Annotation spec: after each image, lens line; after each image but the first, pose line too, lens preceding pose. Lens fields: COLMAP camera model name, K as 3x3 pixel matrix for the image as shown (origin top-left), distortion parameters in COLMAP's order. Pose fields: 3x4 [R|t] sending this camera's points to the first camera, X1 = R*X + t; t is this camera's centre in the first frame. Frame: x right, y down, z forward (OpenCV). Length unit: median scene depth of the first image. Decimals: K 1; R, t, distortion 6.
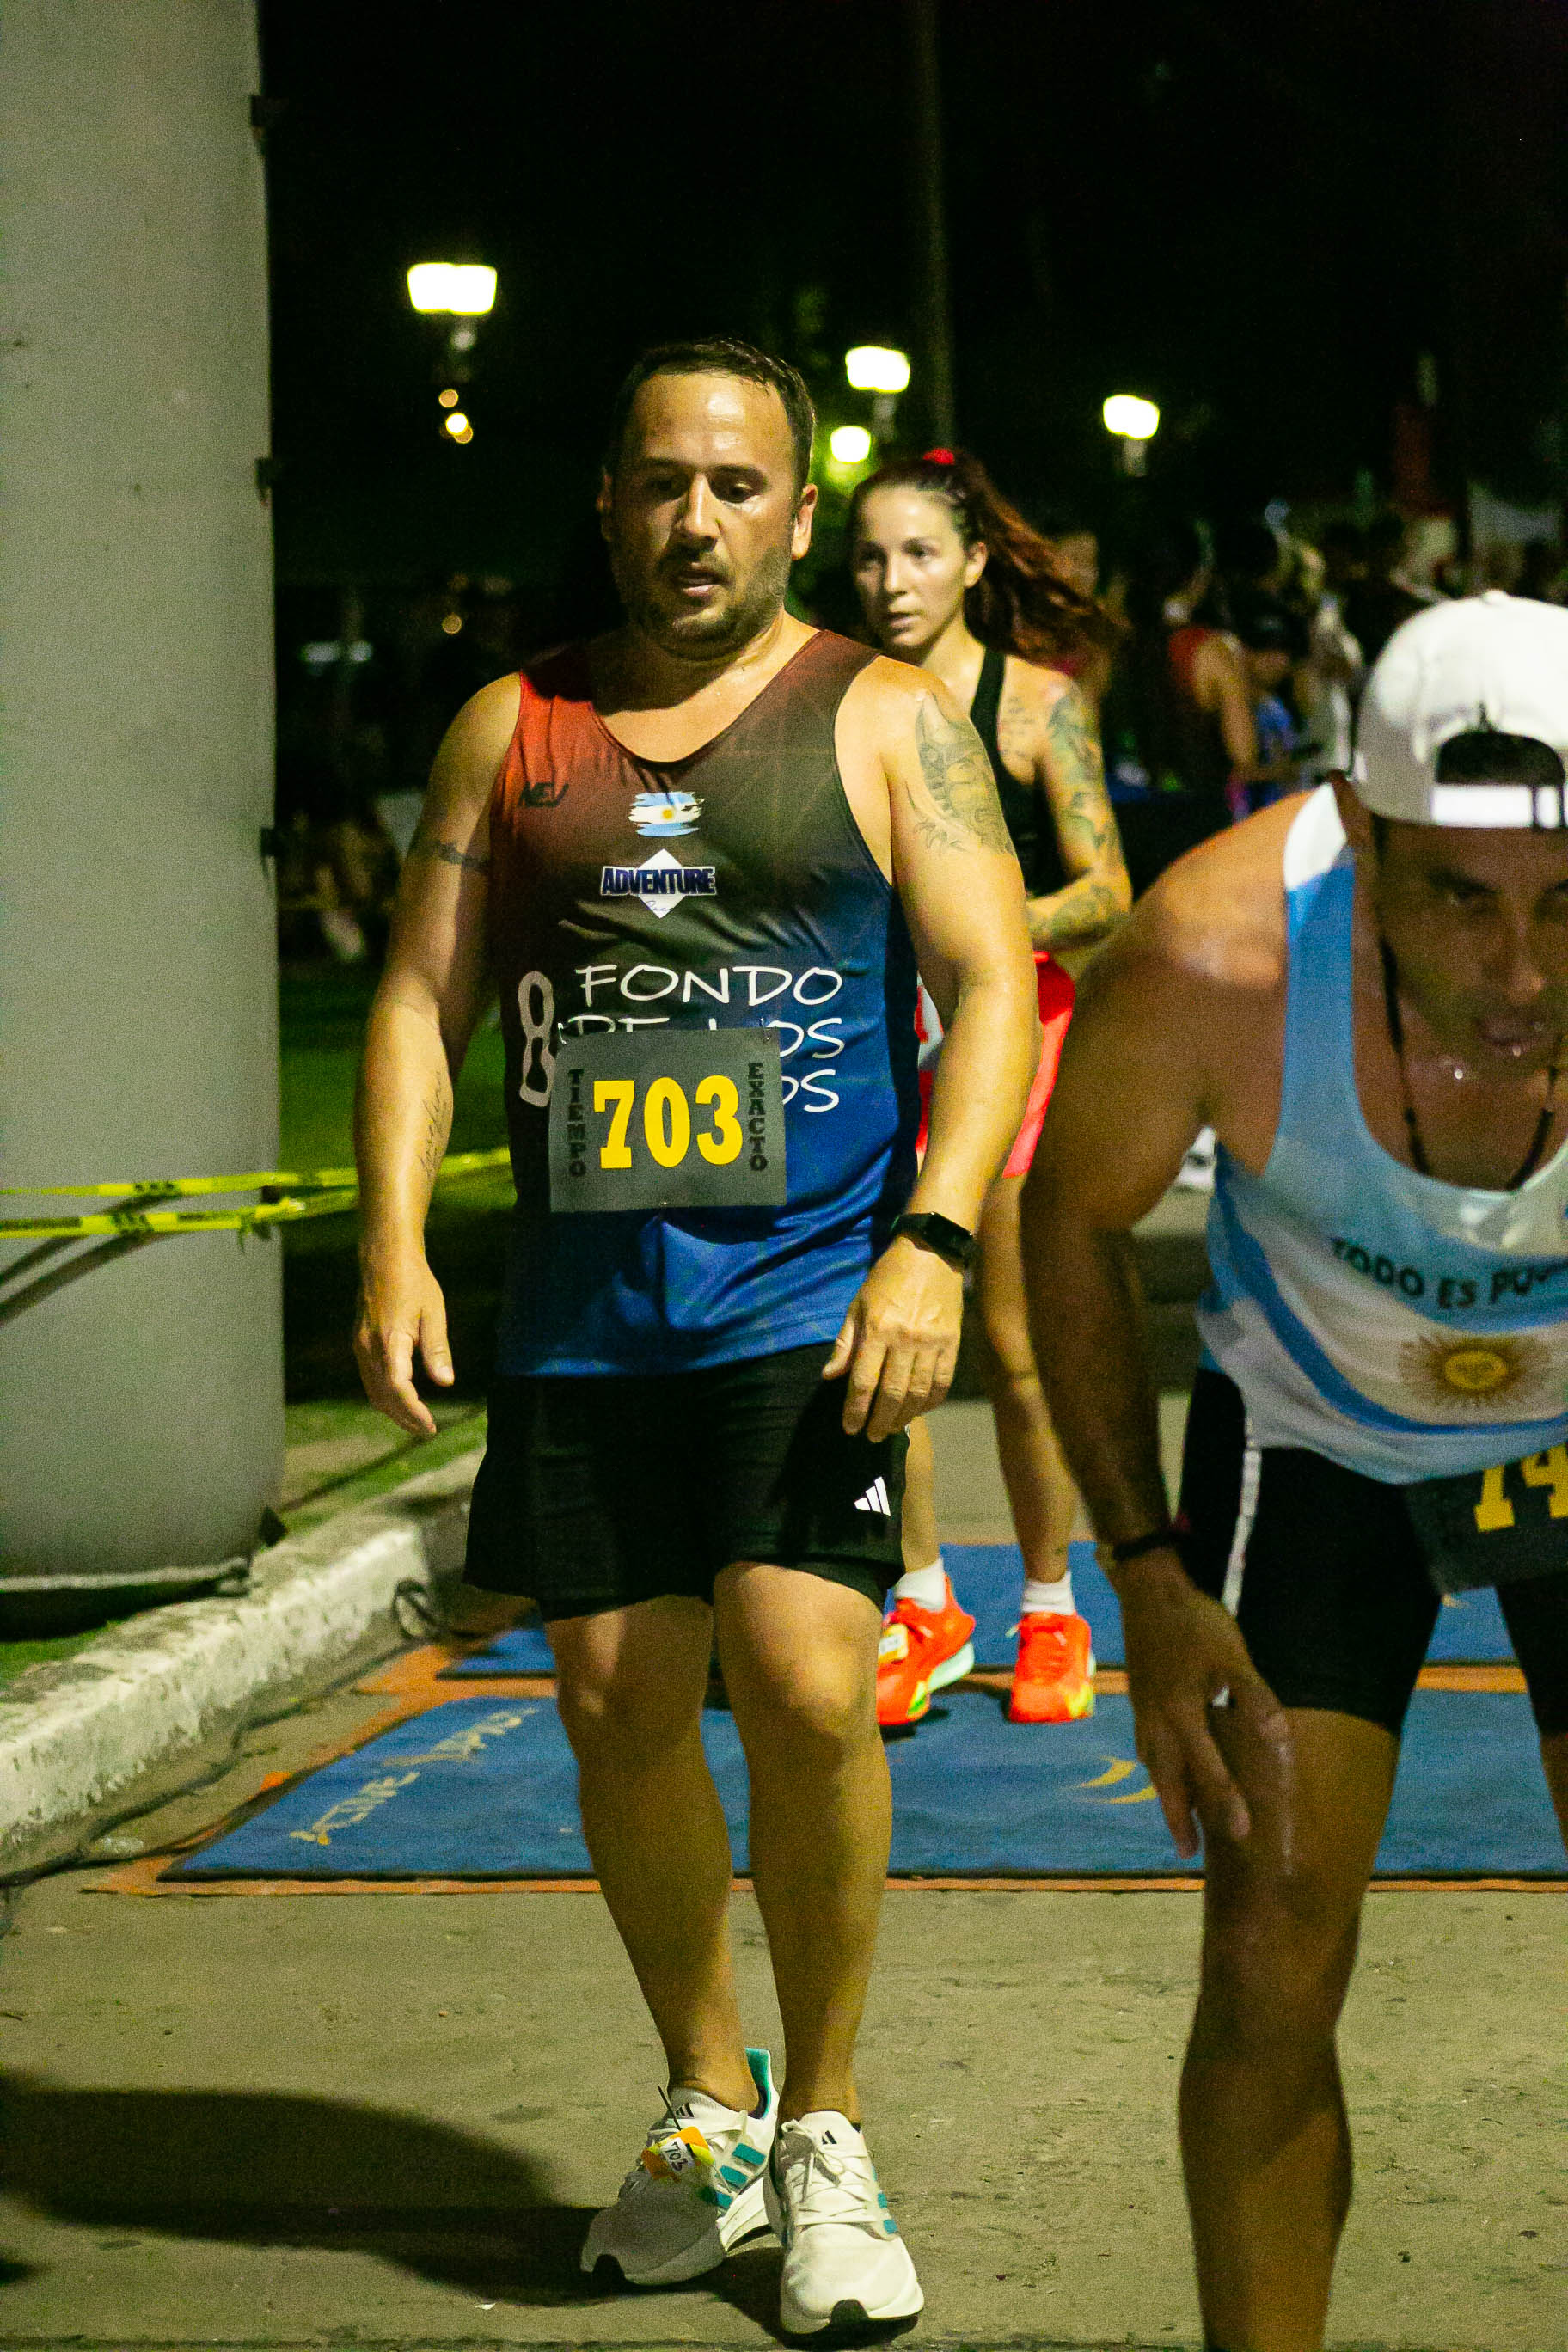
lens RADIAL K [[6369.7, 0, 784.0], [0, 6369.7, 1176.0], [0, 0, 1]] dist [0.093695, 1.963168]
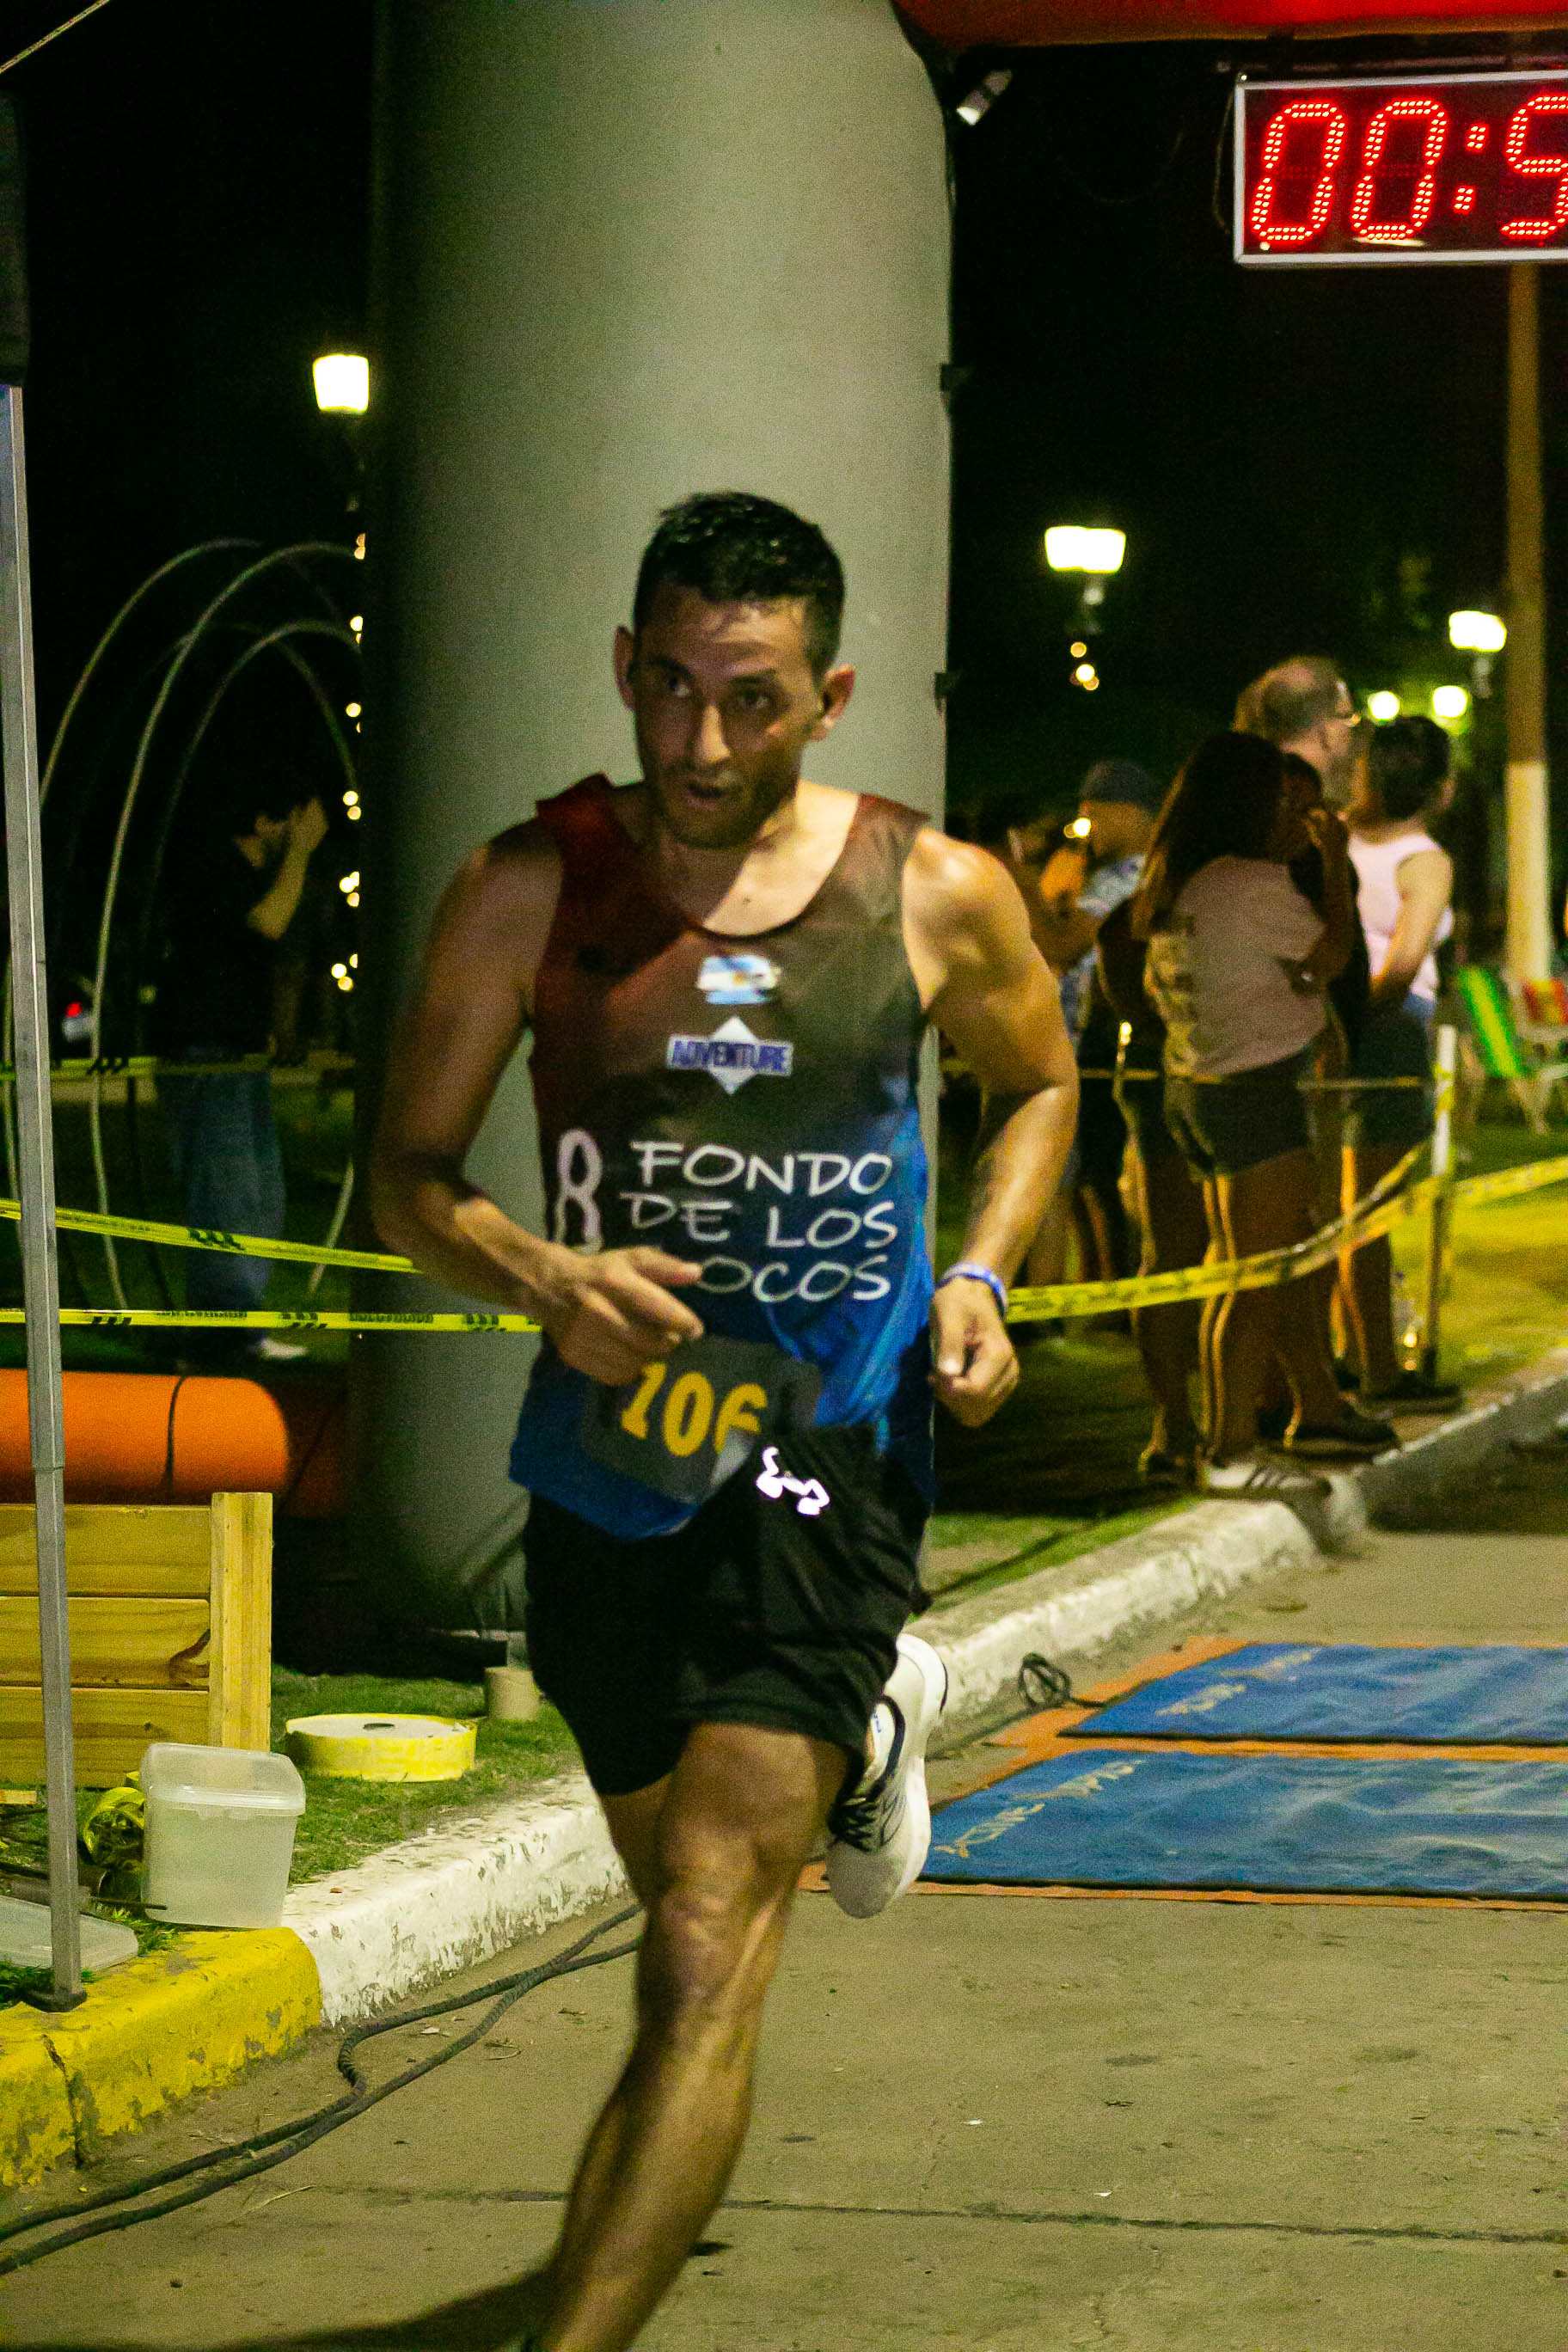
lens RADIAL K [[6152.5, 0, 783.6], [0, 6152.5, 1206.6], [0, 0, 1]] dist [0.059954, 0.869110]
pose [[0.995097, 0.028149, -0.094816, -0.001275], [-0.031326, 0.998991, -0.032183, 0.021954], [0.093814, 0.034996, 0.994974, -0.116991]]
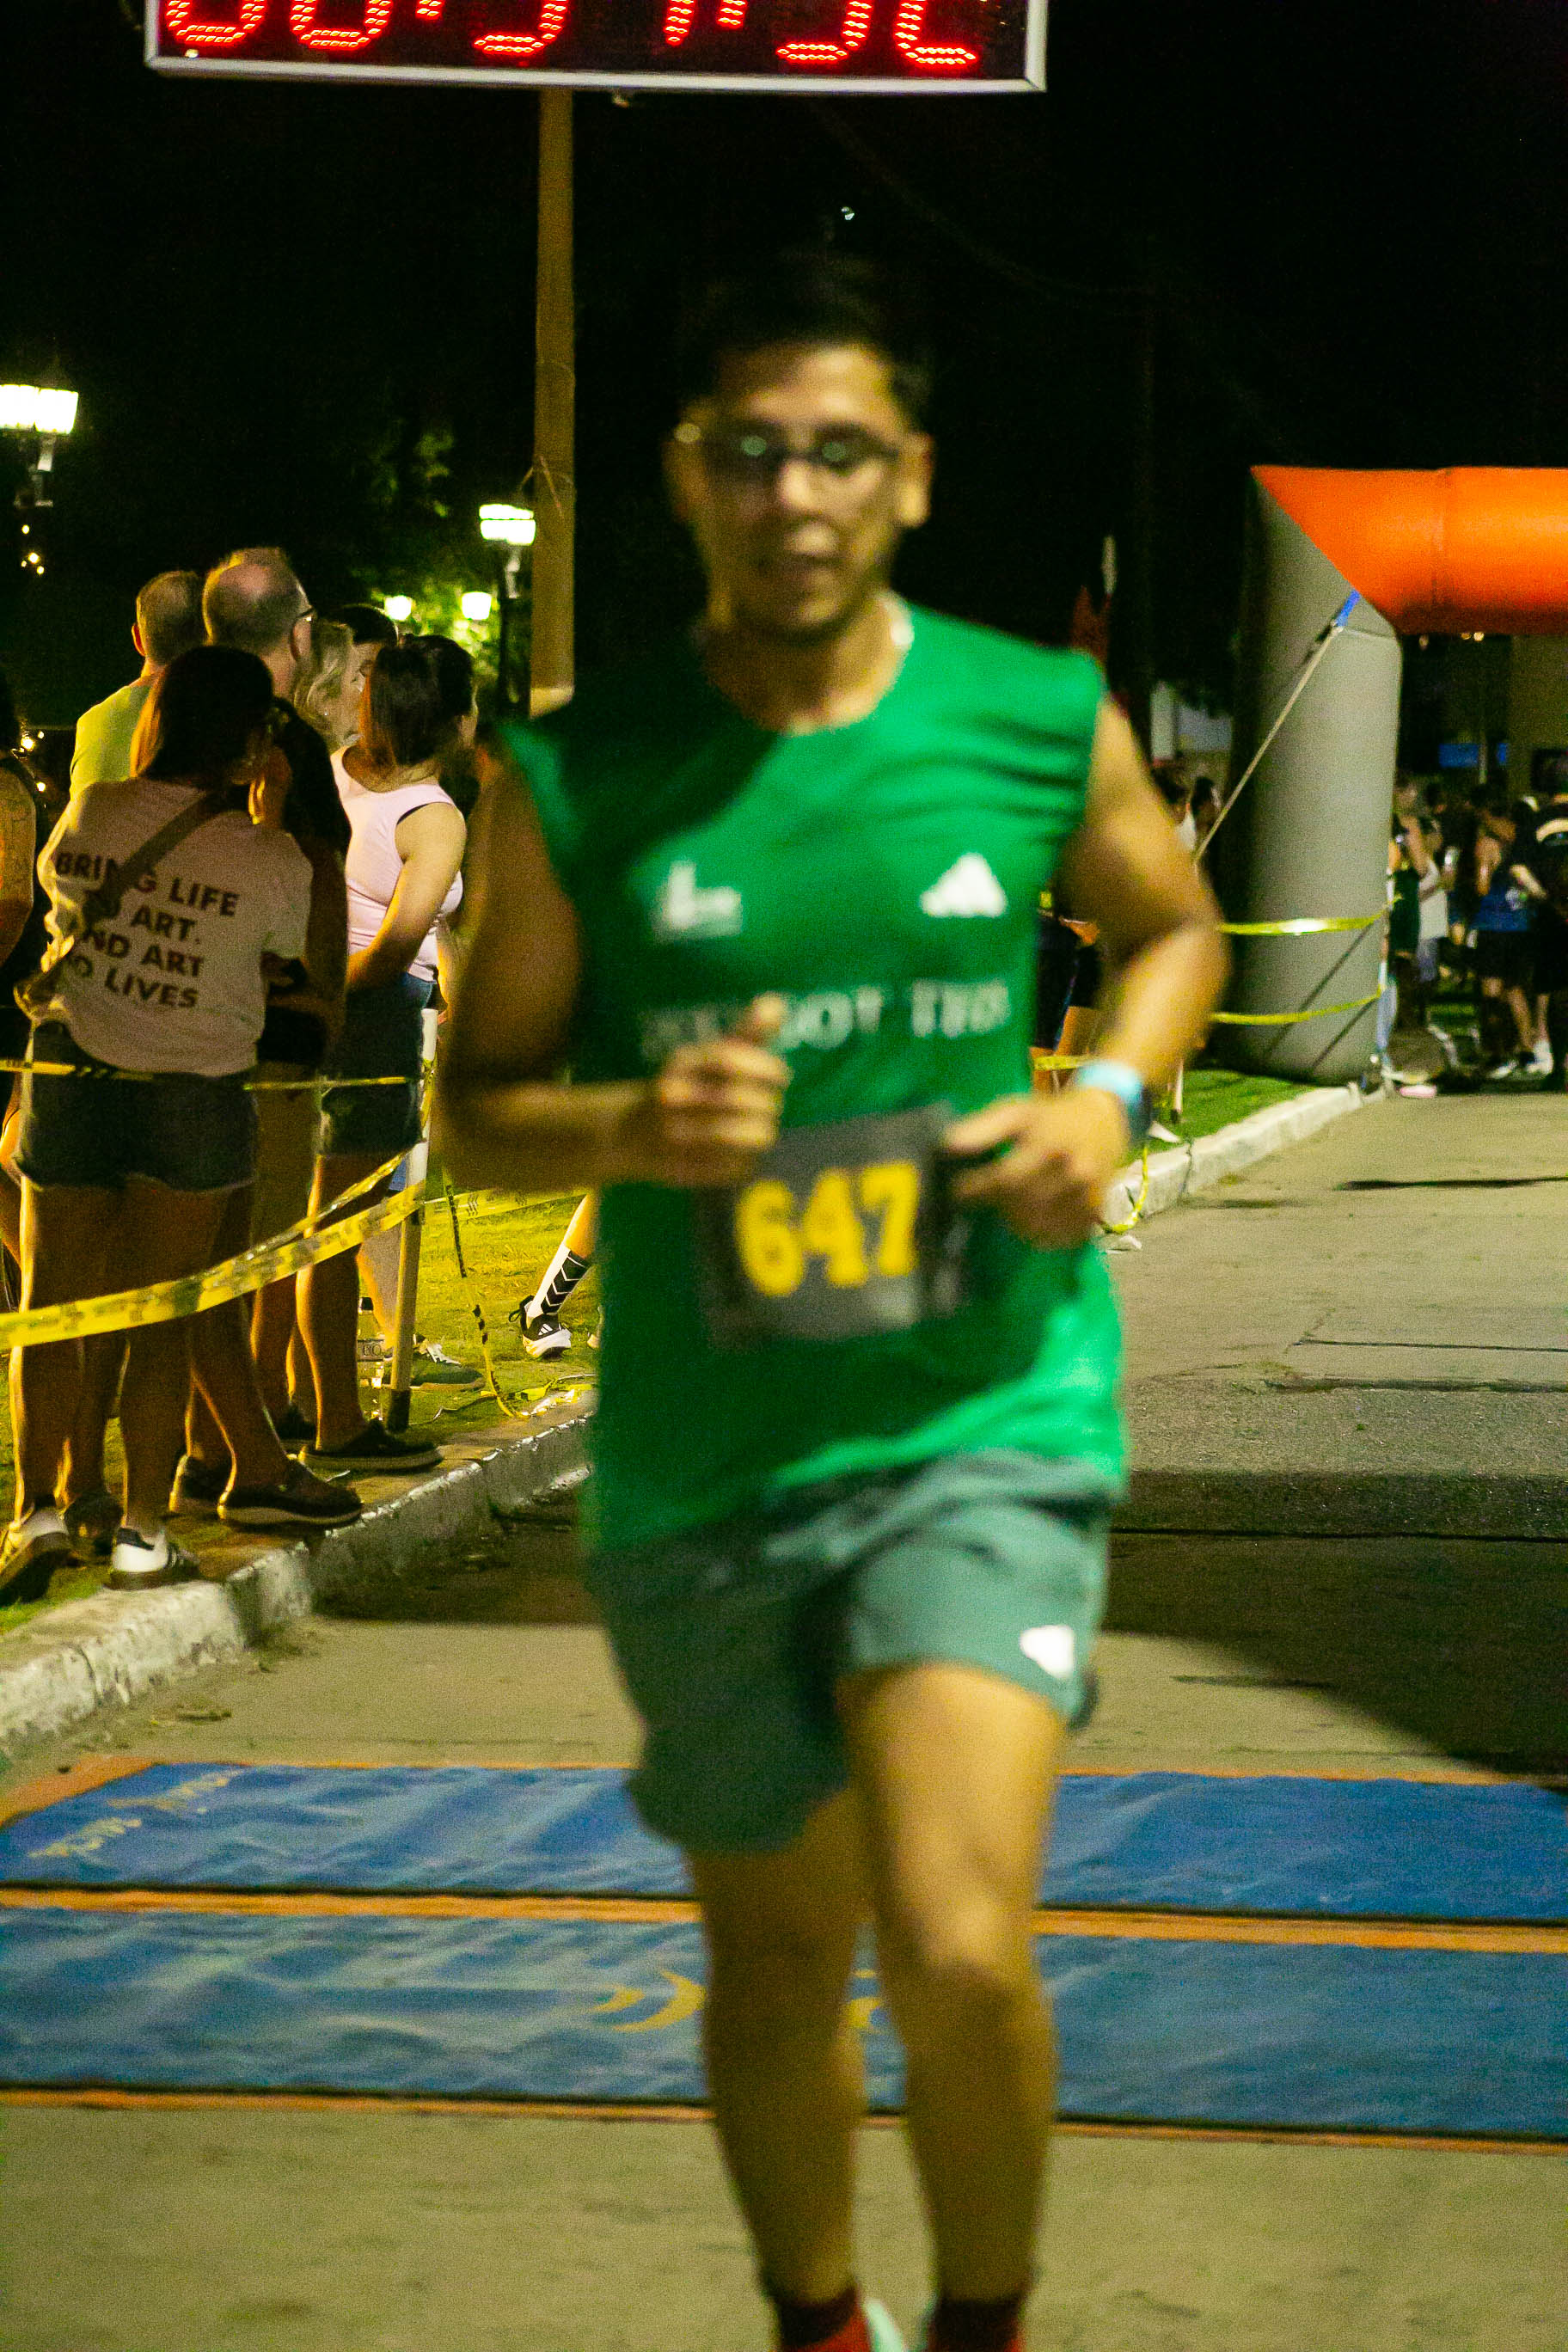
lens RADIAL K [[7175.6, 0, 784.0], [0, 7175.6, 1176.0], [0, 0, 1]] dist [0.161273, 2.570750]
pose [[0.997694, 0.043252, 0.052305, 0.014616], [-0.041279, 0.998416, -0.038231, 0.011310], [-0.053875, 0.035984, 0.997899, -0.059362]]
